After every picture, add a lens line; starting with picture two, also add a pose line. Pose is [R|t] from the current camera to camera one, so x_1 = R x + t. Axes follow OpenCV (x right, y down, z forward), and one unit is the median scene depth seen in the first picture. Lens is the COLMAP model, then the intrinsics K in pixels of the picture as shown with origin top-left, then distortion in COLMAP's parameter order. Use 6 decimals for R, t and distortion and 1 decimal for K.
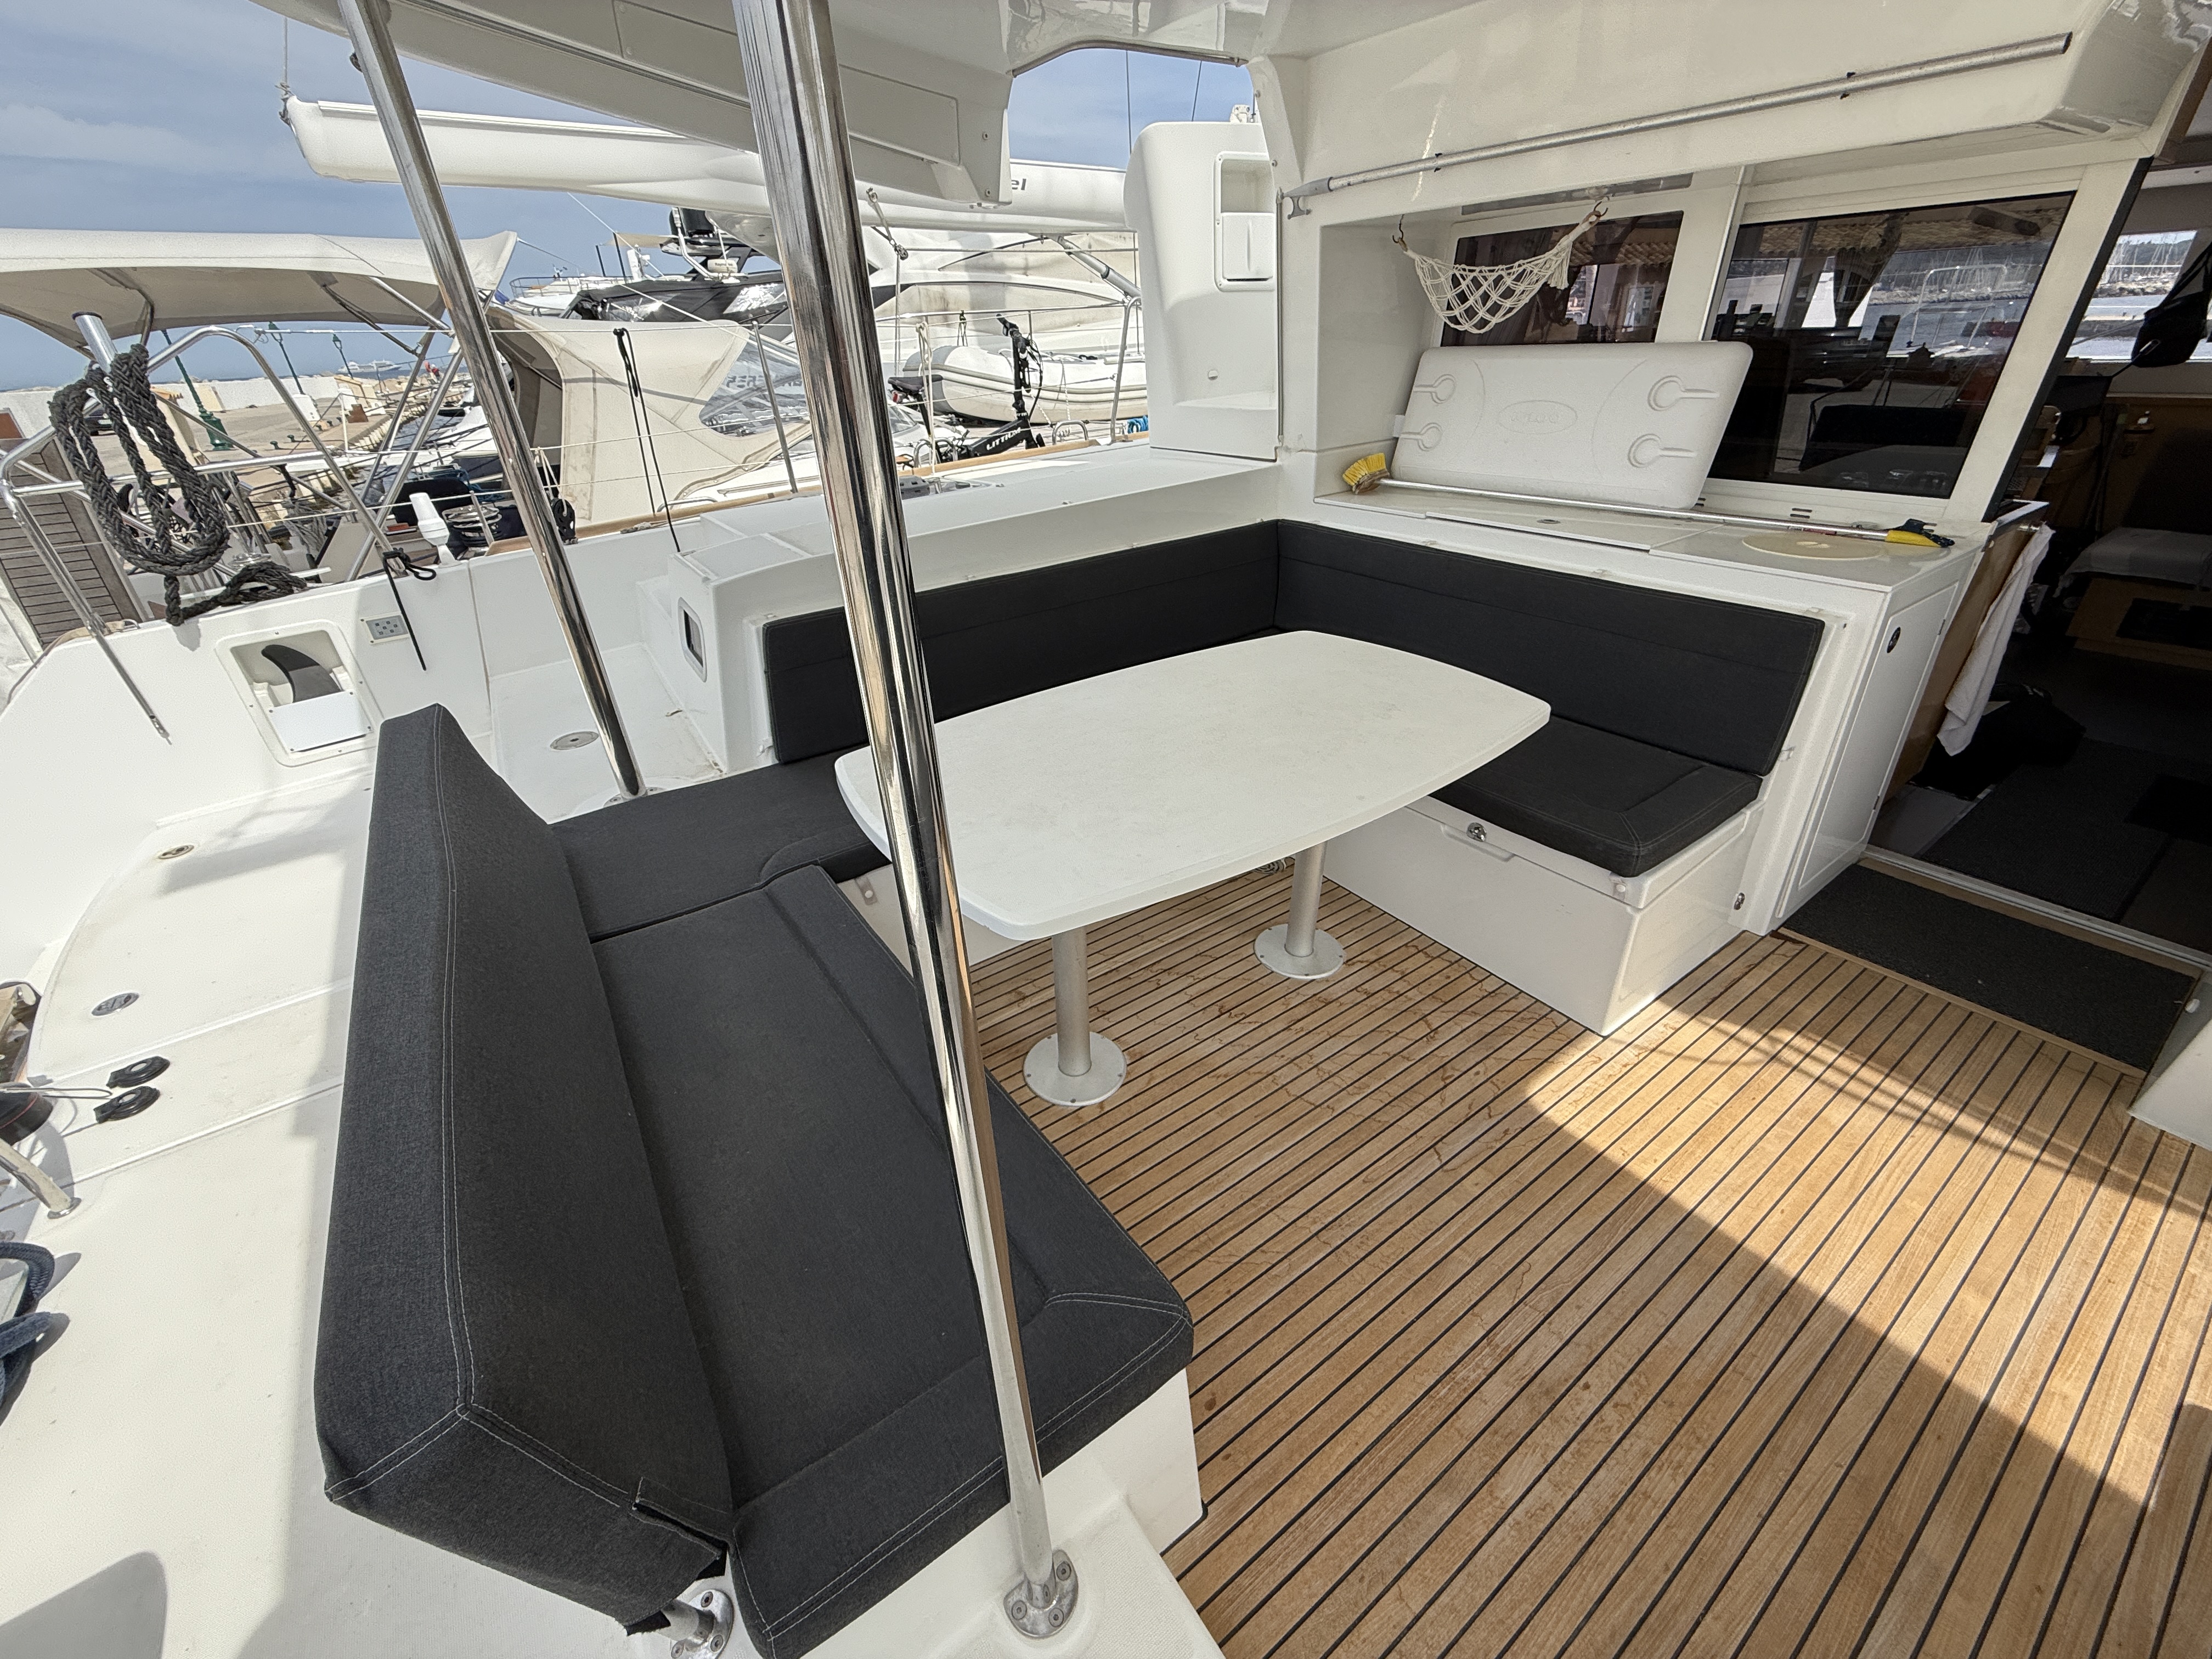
lens RADIAL K [[874.9, 0, 1103.7], [0, 874.9, 835.8], [0, 0, 1]] dist [0.001364, -0.000401]
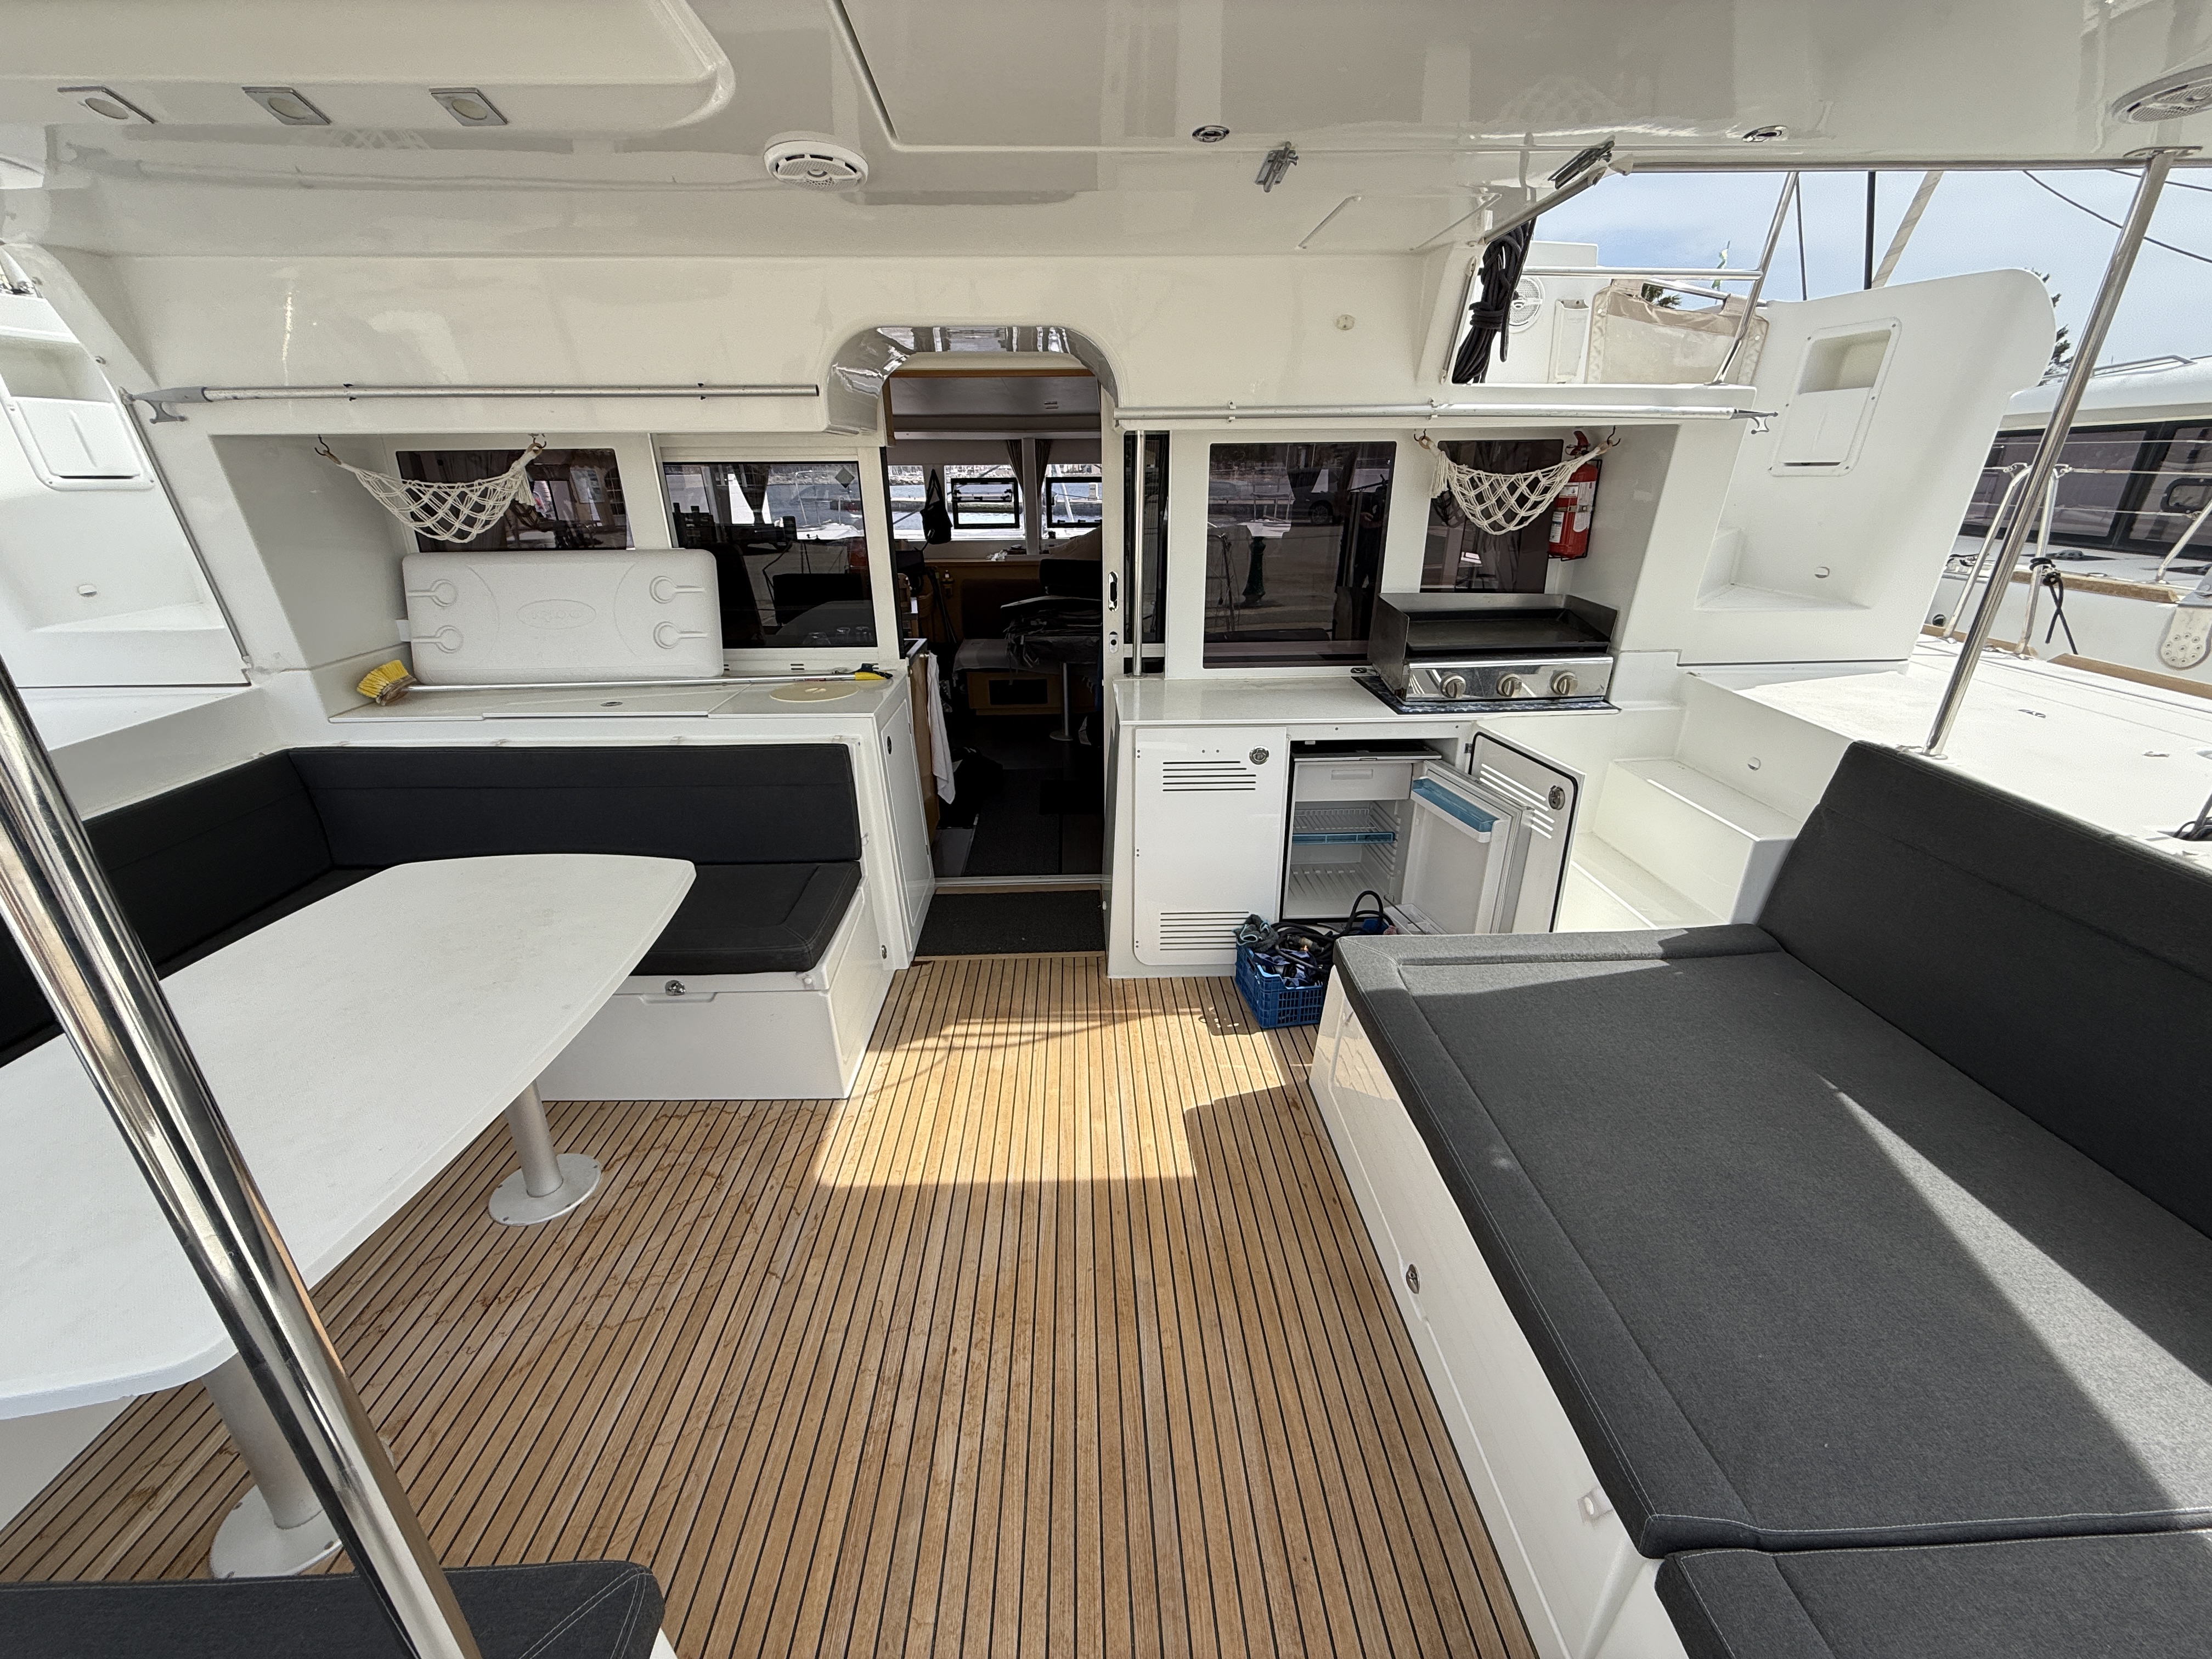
lens RADIAL K [[874.9, 0, 1095.2], [0, 874.9, 834.0], [0, 0, 1]] dist [0.001364, -0.000401]
pose [[0.556339, -0.281943, 0.781662, -0.059208], [0.400989, 0.914995, 0.044636, -0.015580], [-0.727802, 0.288605, 0.622103, -0.078900]]
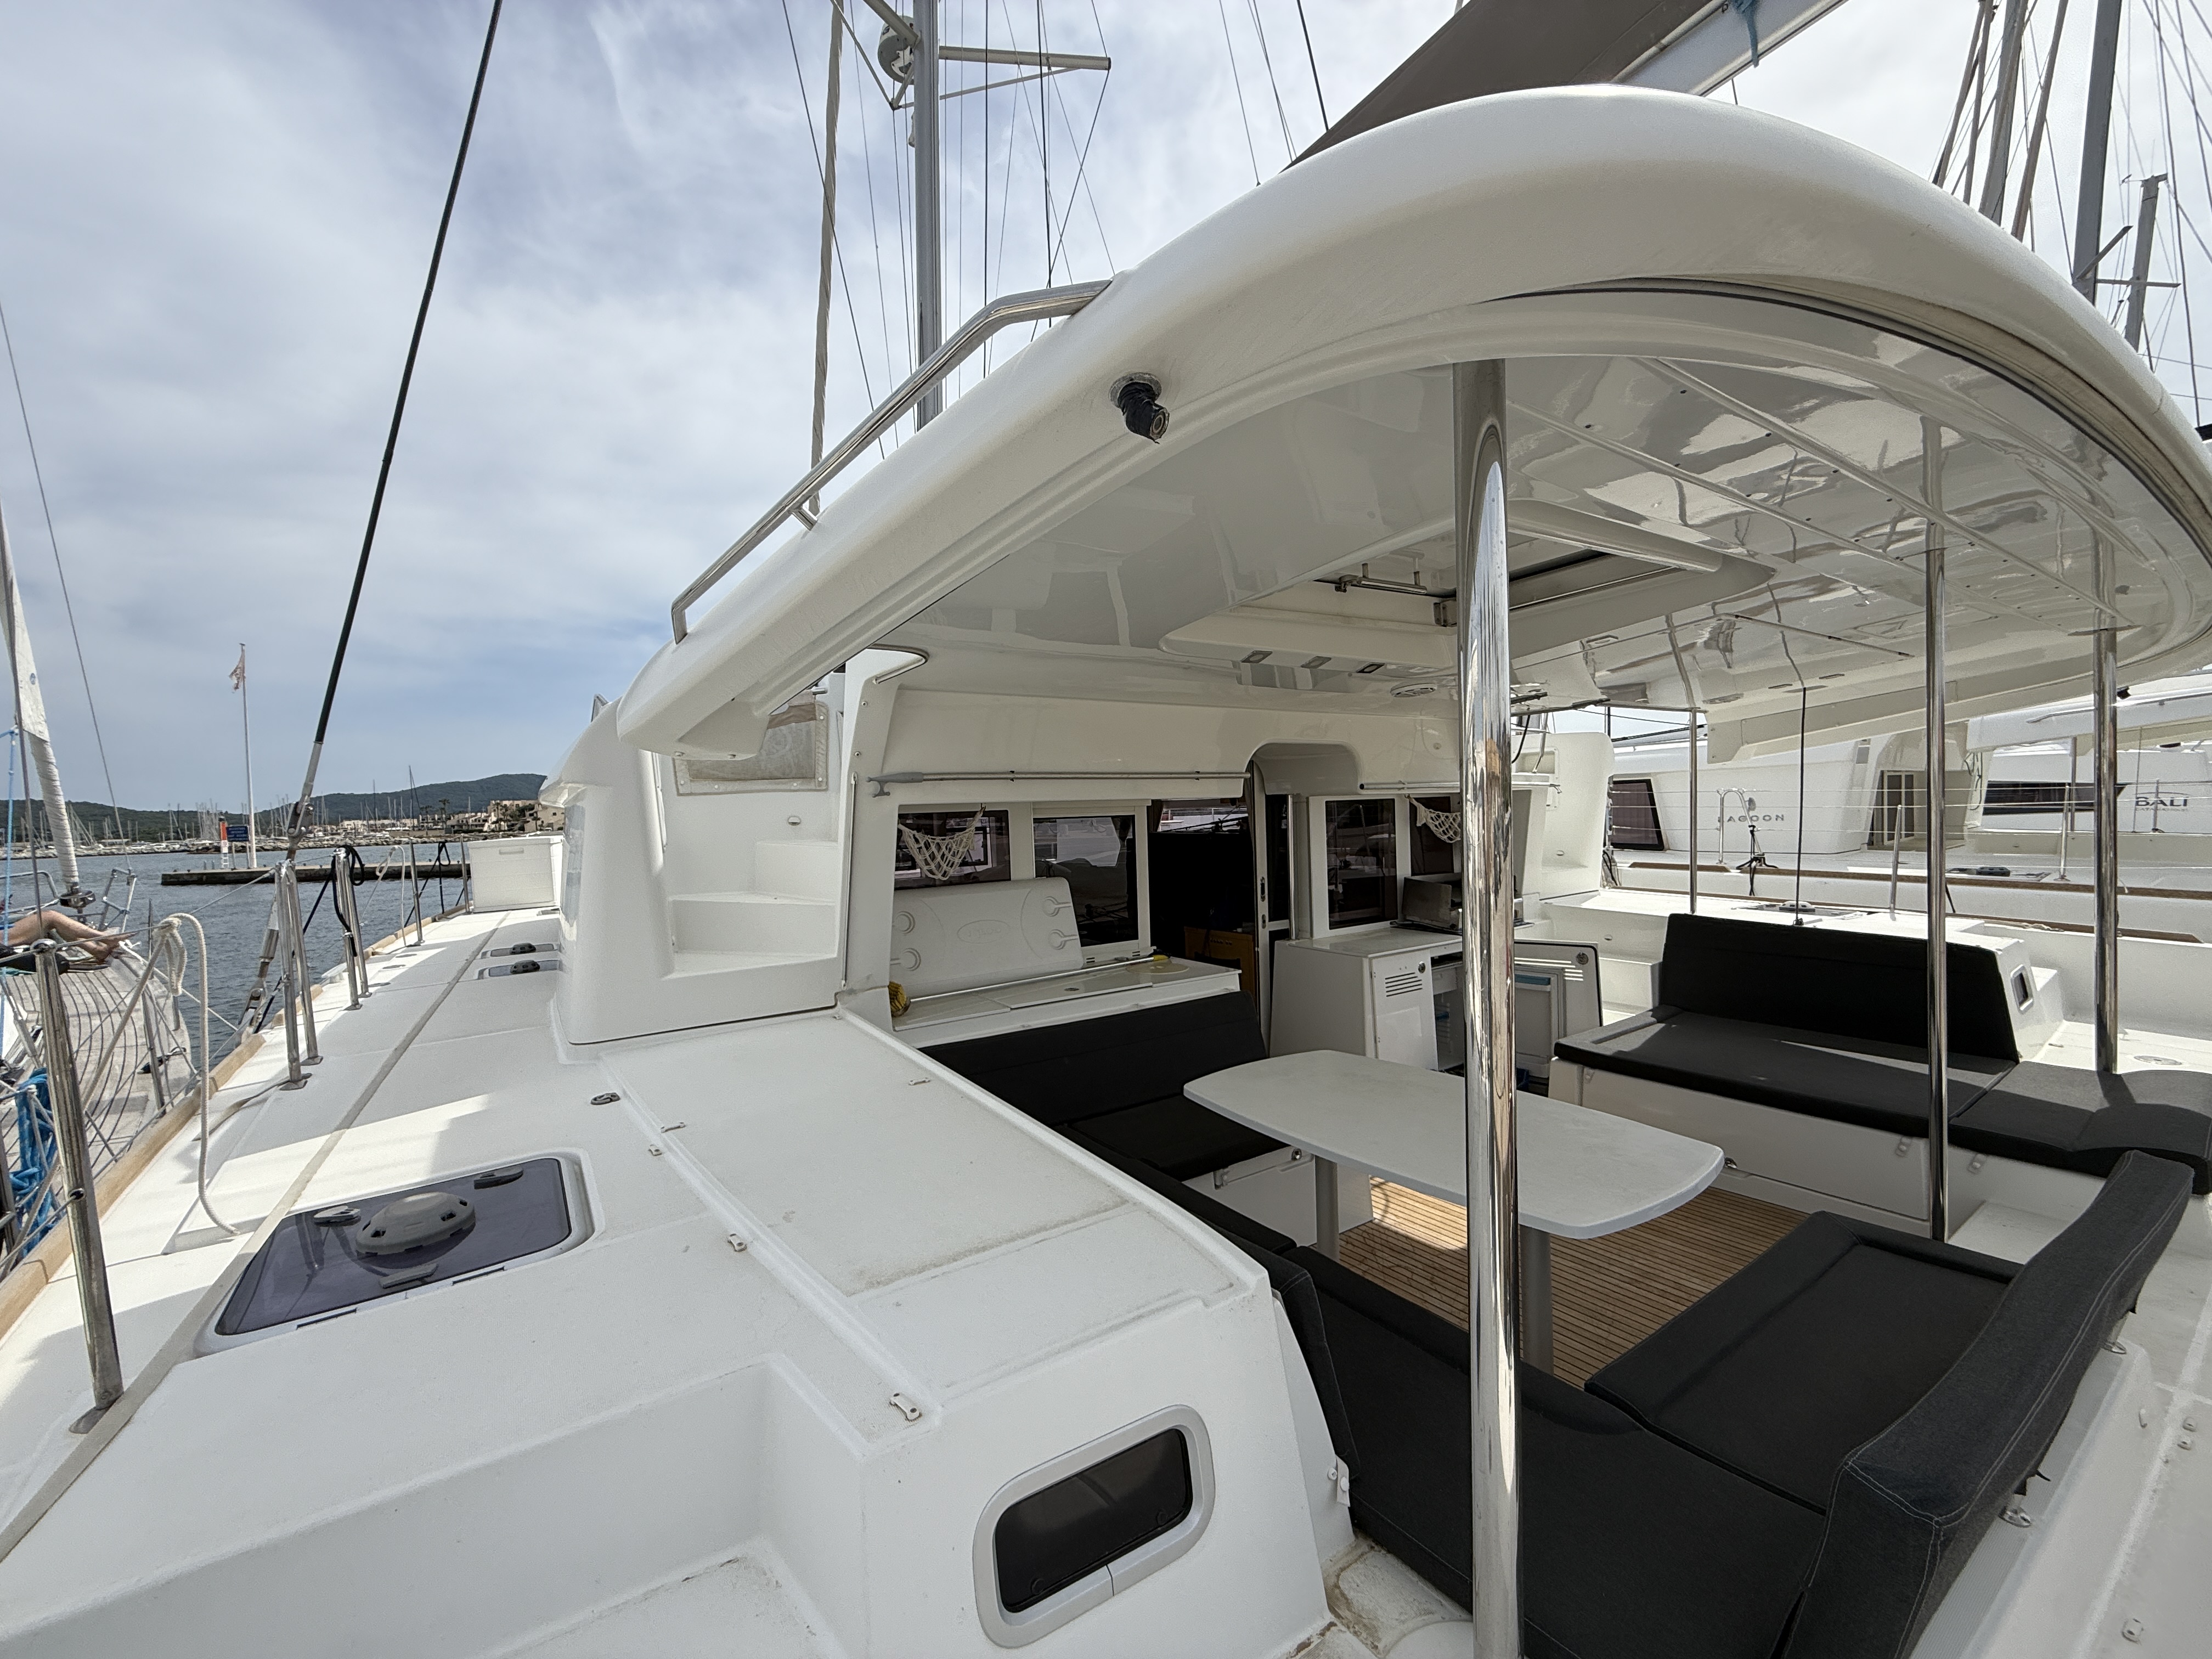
lens RADIAL K [[874.9, 0, 1098.0], [0, 874.9, 841.2], [0, 0, 1]] dist [0.001364, -0.000401]
pose [[0.029587, 0.010155, 0.999511, -0.939676], [0.527268, 0.849353, -0.024237, -0.517357], [-0.849184, 0.527727, 0.019776, 0.823675]]
